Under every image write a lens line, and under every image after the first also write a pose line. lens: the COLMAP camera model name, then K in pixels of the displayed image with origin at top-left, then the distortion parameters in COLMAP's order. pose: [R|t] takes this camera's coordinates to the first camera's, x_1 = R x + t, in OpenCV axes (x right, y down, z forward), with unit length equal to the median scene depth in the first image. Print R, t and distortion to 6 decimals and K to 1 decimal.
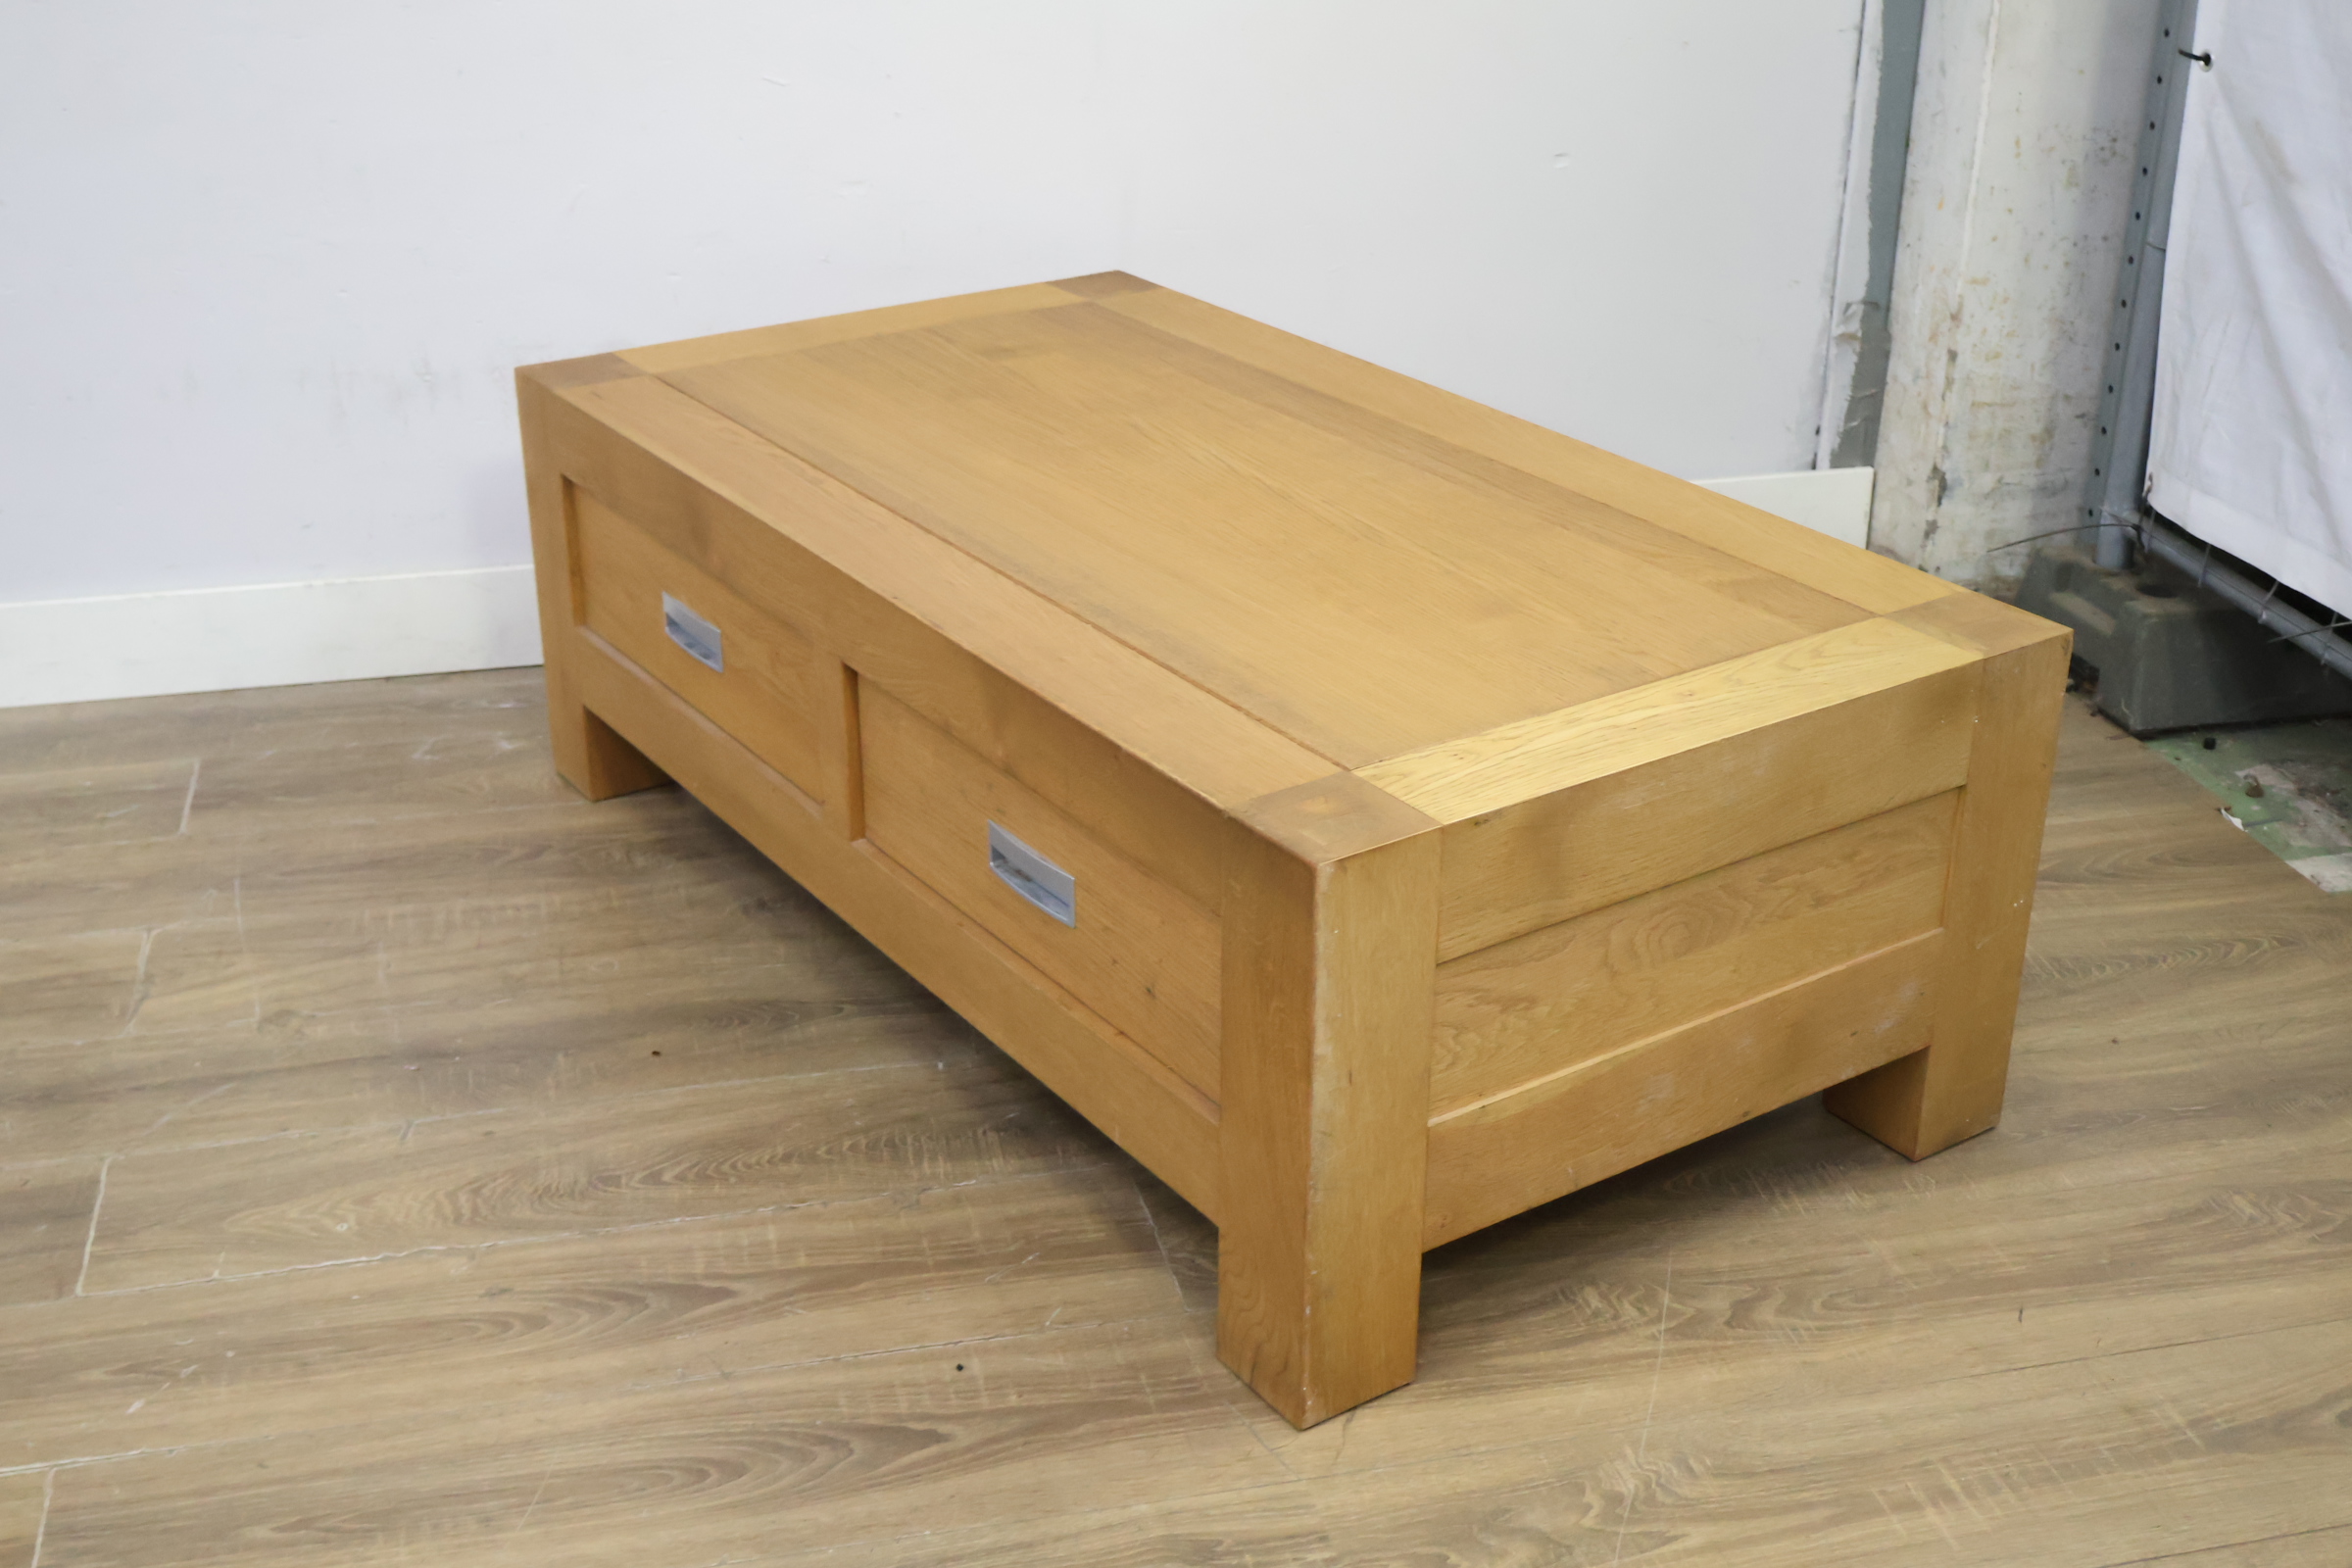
lens RADIAL K [[2851.9, 0, 1191.8], [0, 2851.9, 782.7], [0, 0, 1]] dist [-0.004074, 0.000000]
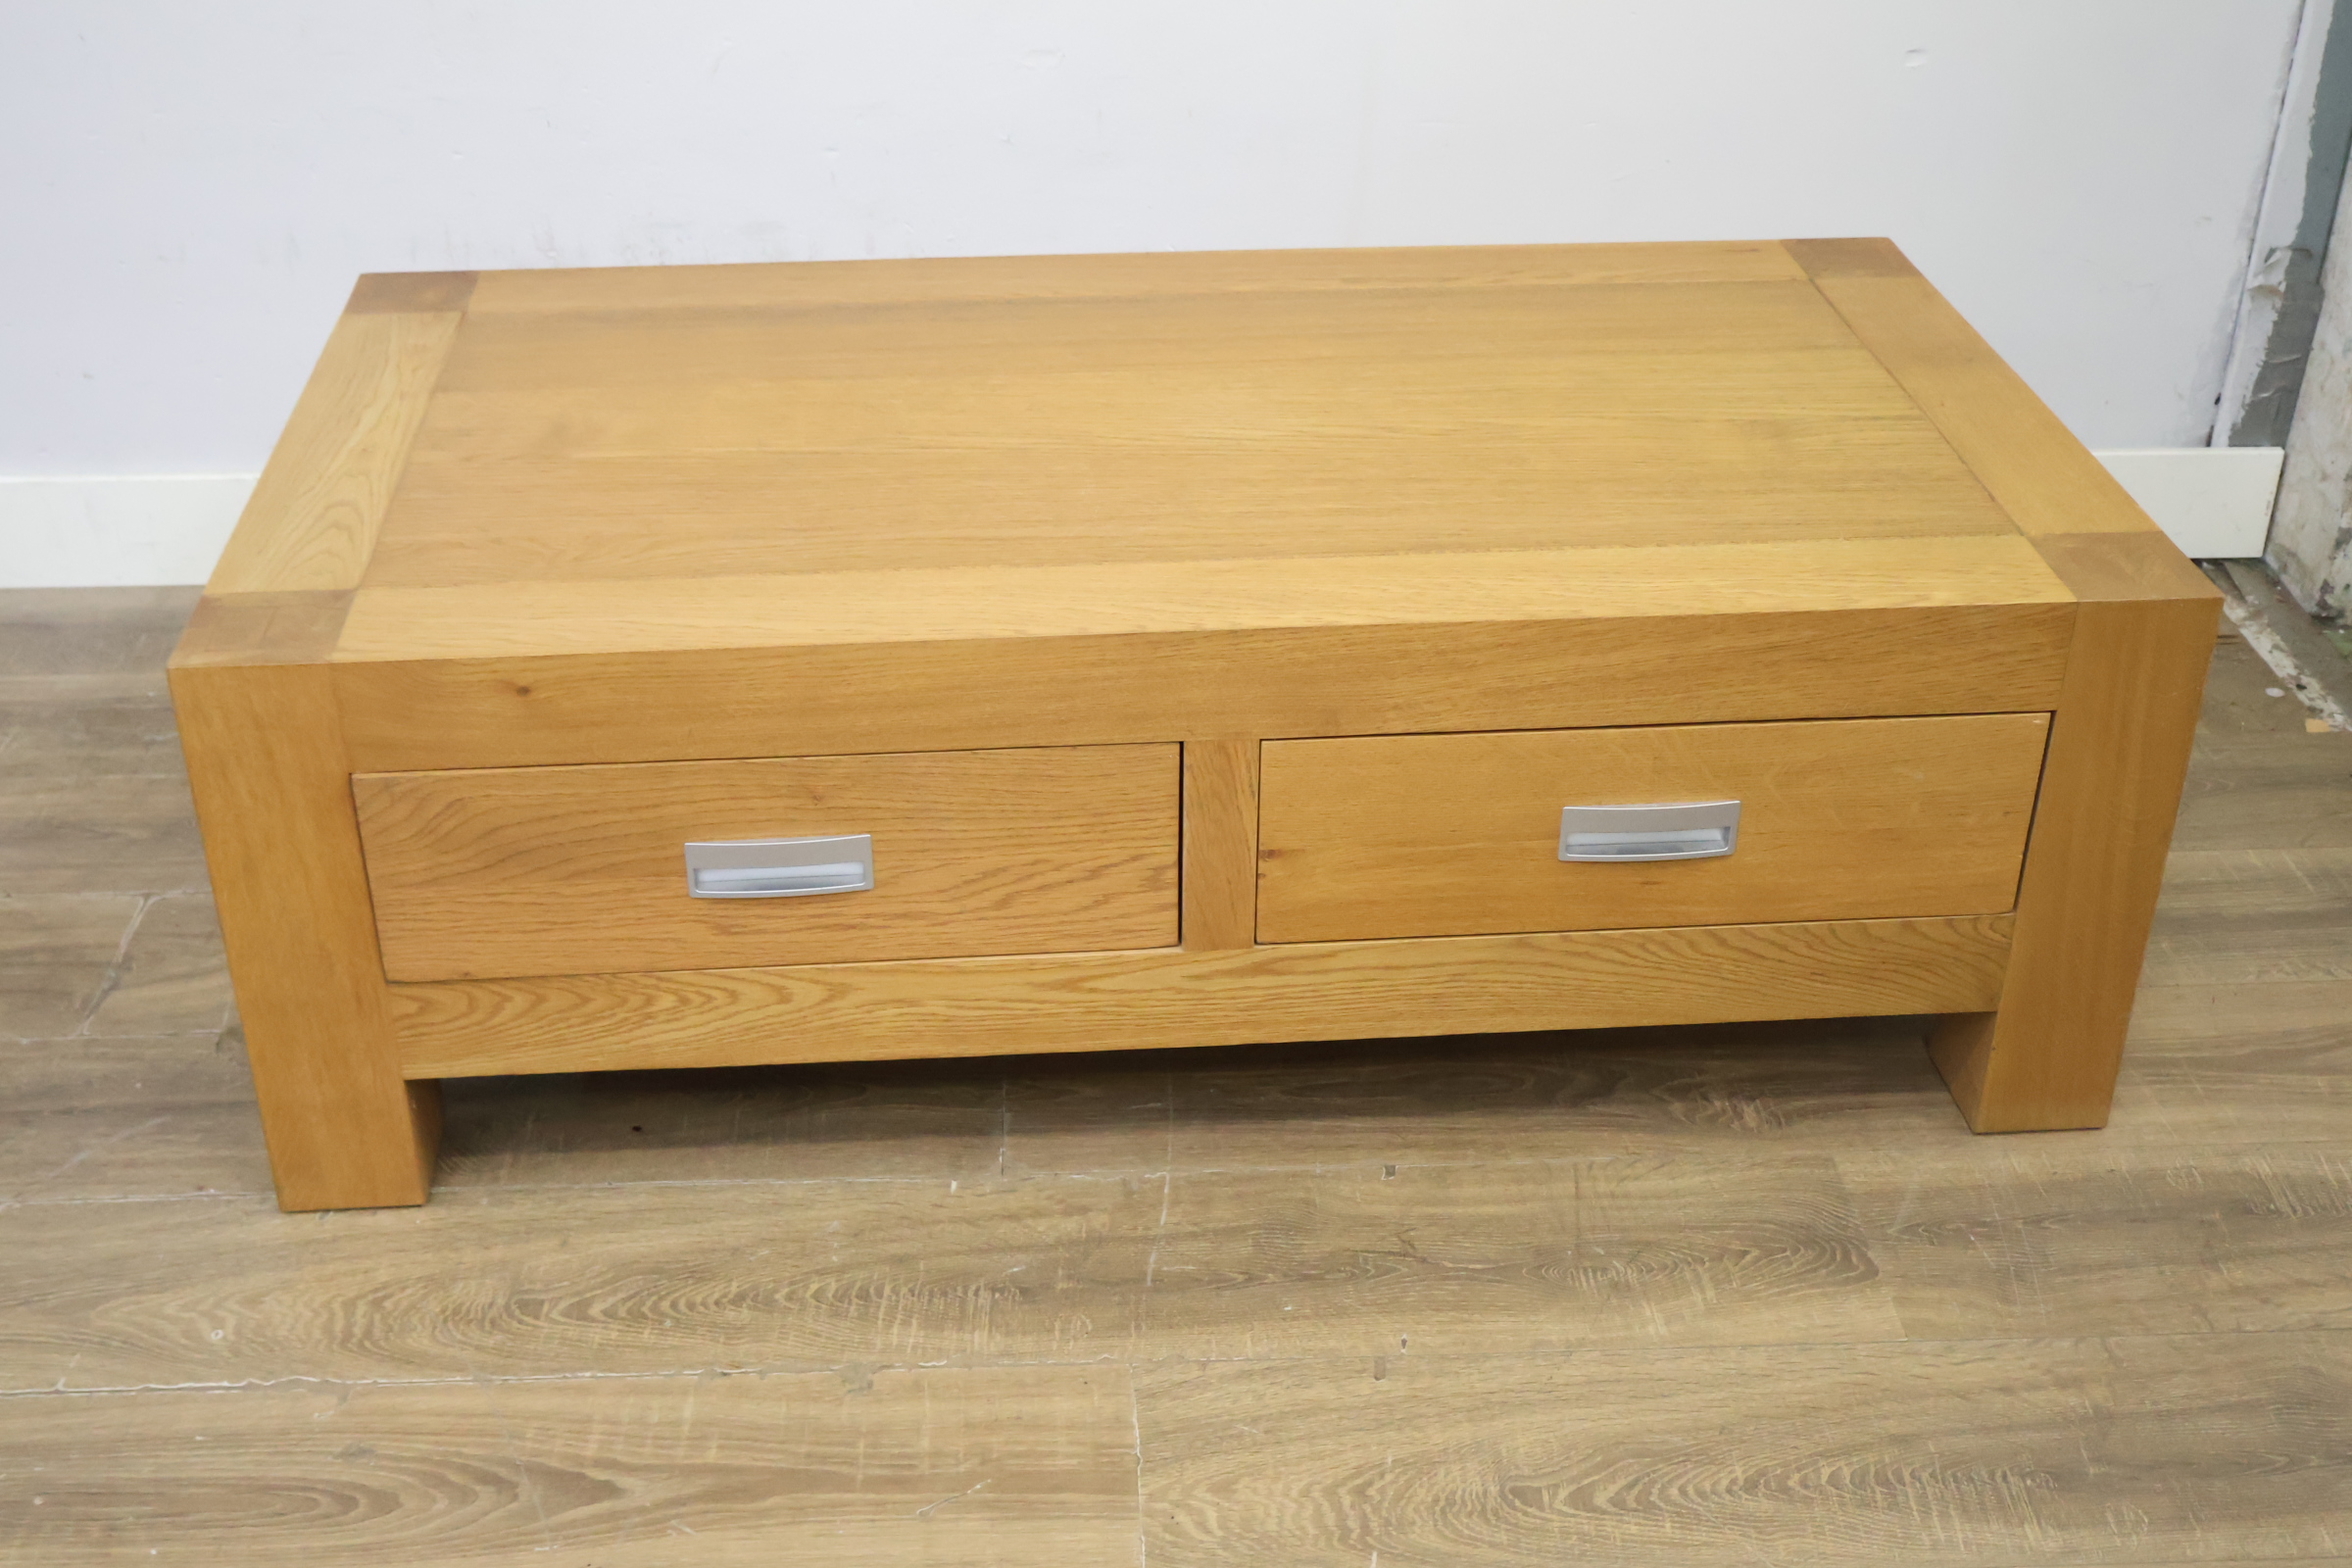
lens RADIAL K [[2851.9, 0, 1143.8], [0, 2851.9, 814.9], [0, 0, 1]] dist [-0.004074, 0.000000]
pose [[0.981146, 0.096327, -0.167549, 0.102831], [-0.078099, 0.990613, 0.112188, -0.114227], [0.176783, -0.096987, 0.979460, 0.209639]]
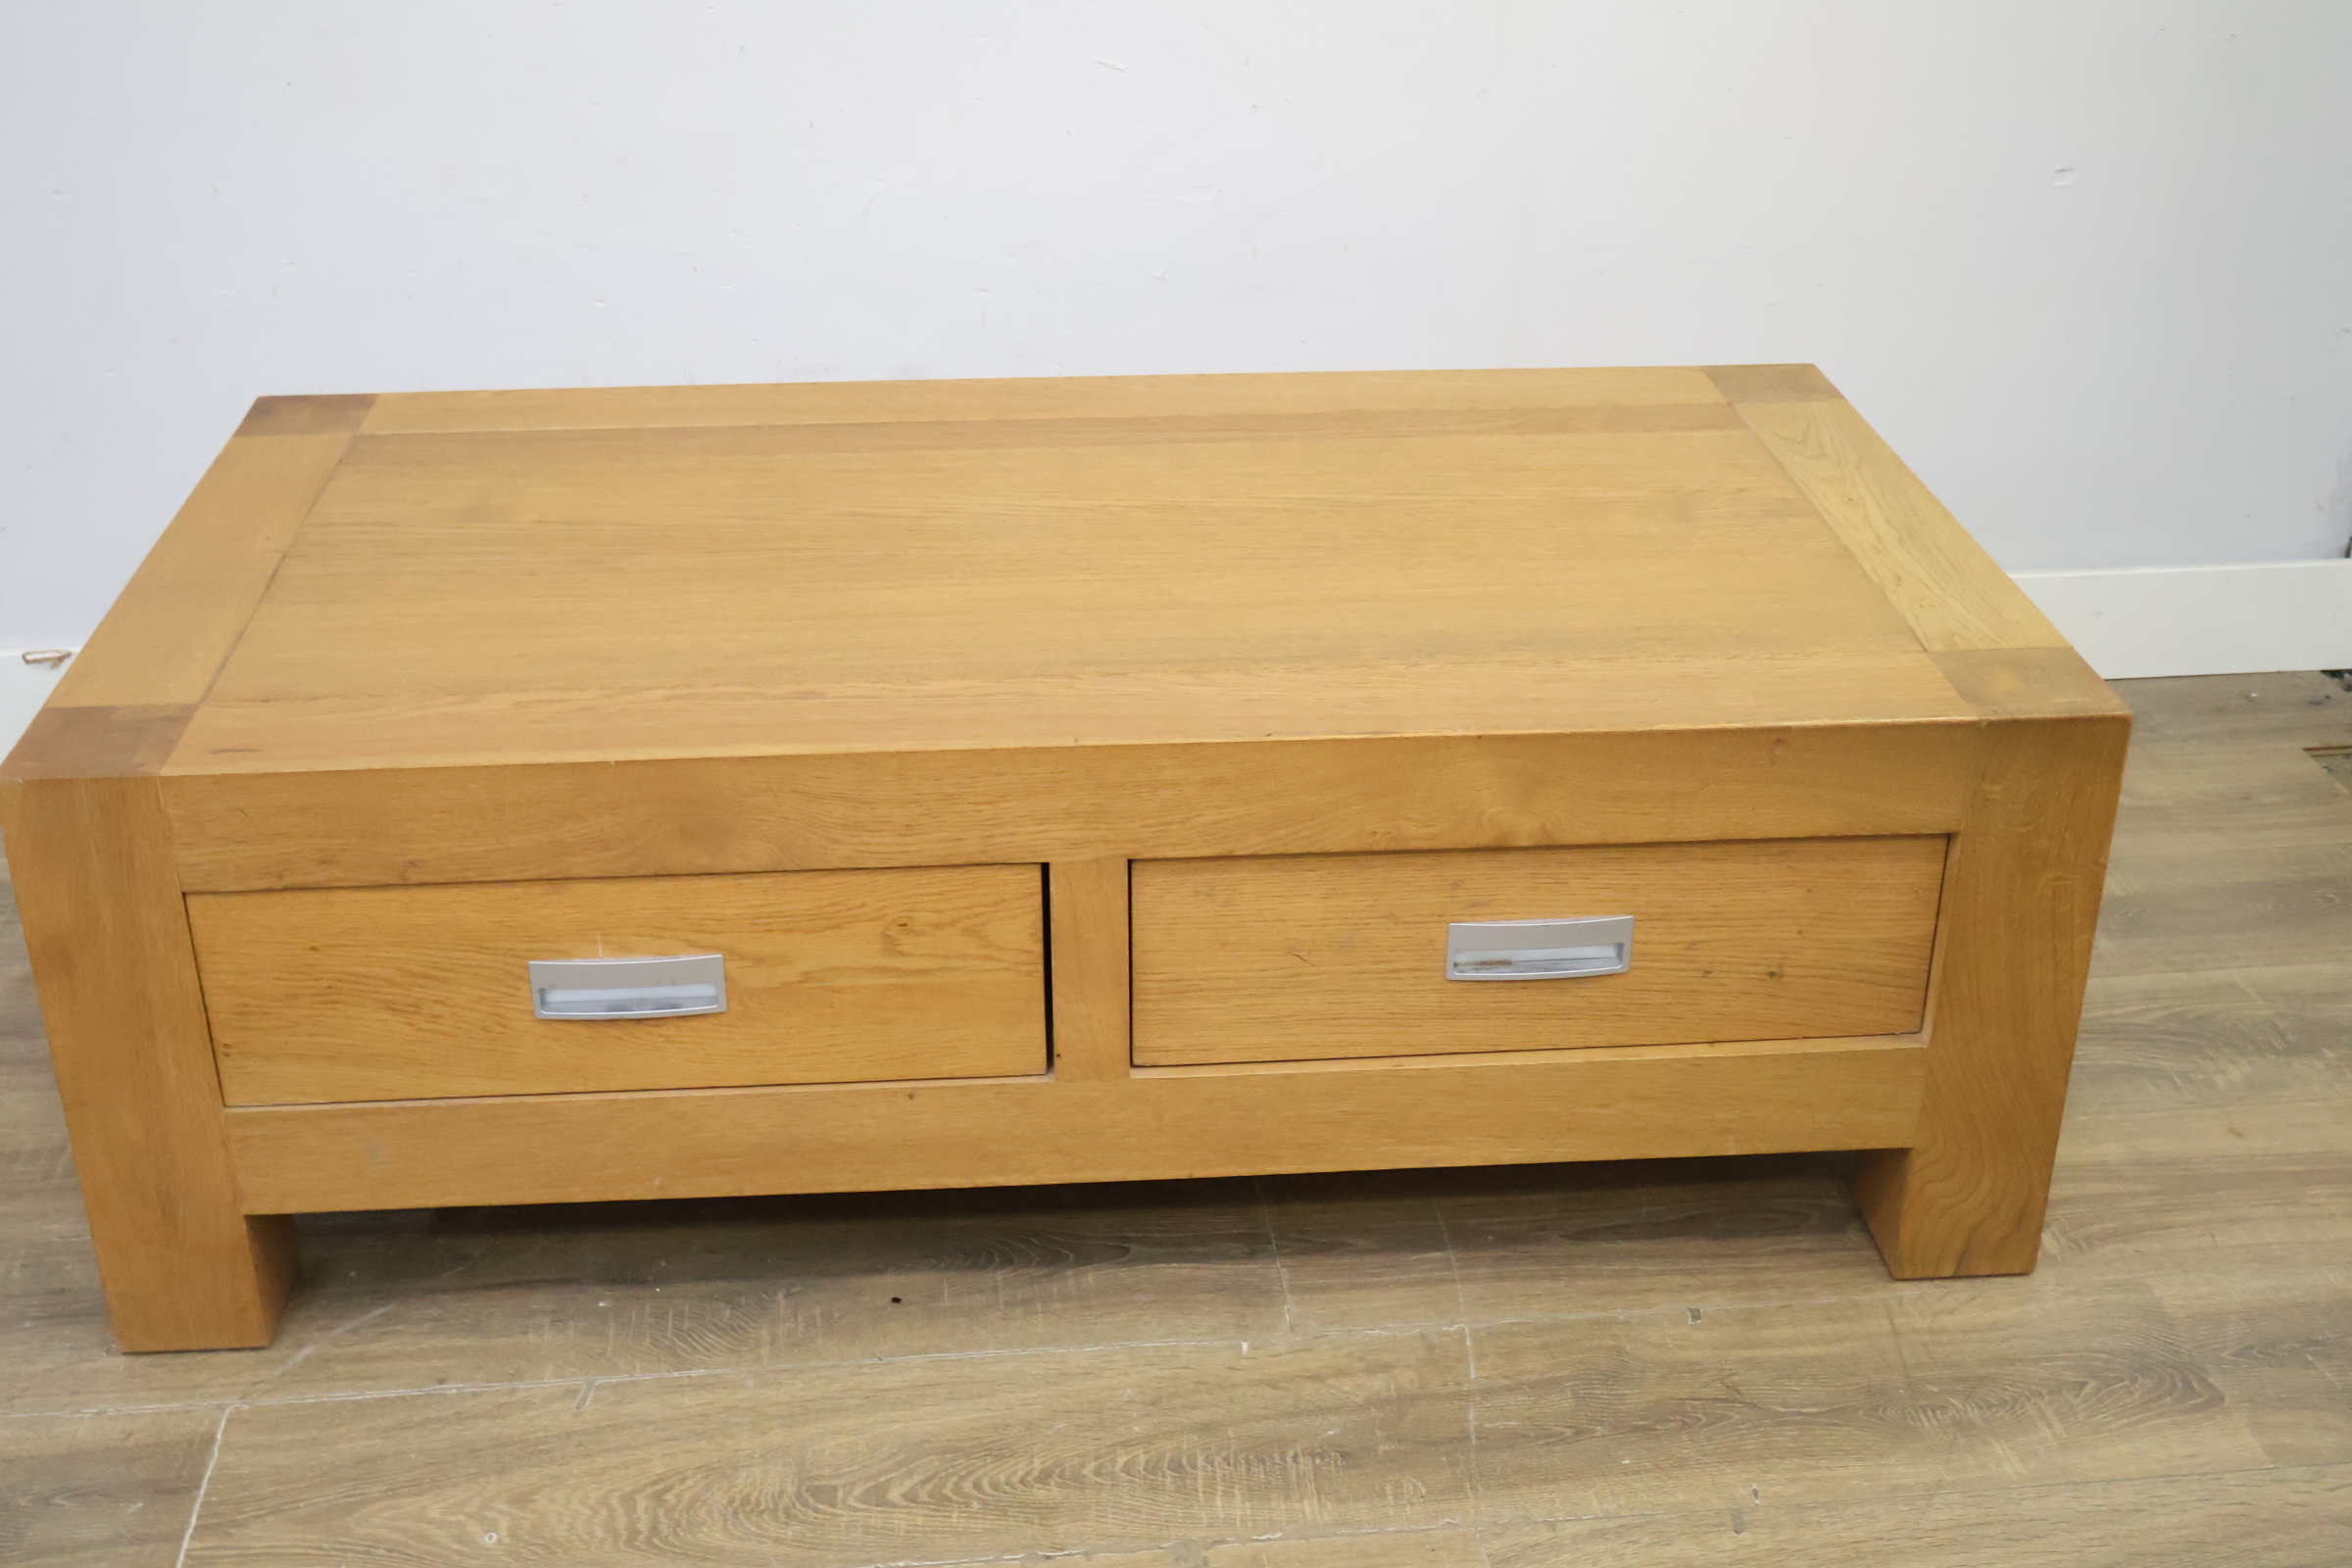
lens RADIAL K [[2851.9, 0, 1160.4], [0, 2851.9, 780.8], [0, 0, 1]] dist [-0.004074, 0.000000]
pose [[0.990769, 0.054964, -0.123916, -0.022926], [-0.050782, 0.998037, 0.036657, -0.091685], [0.125688, -0.030026, 0.991615, 0.225664]]
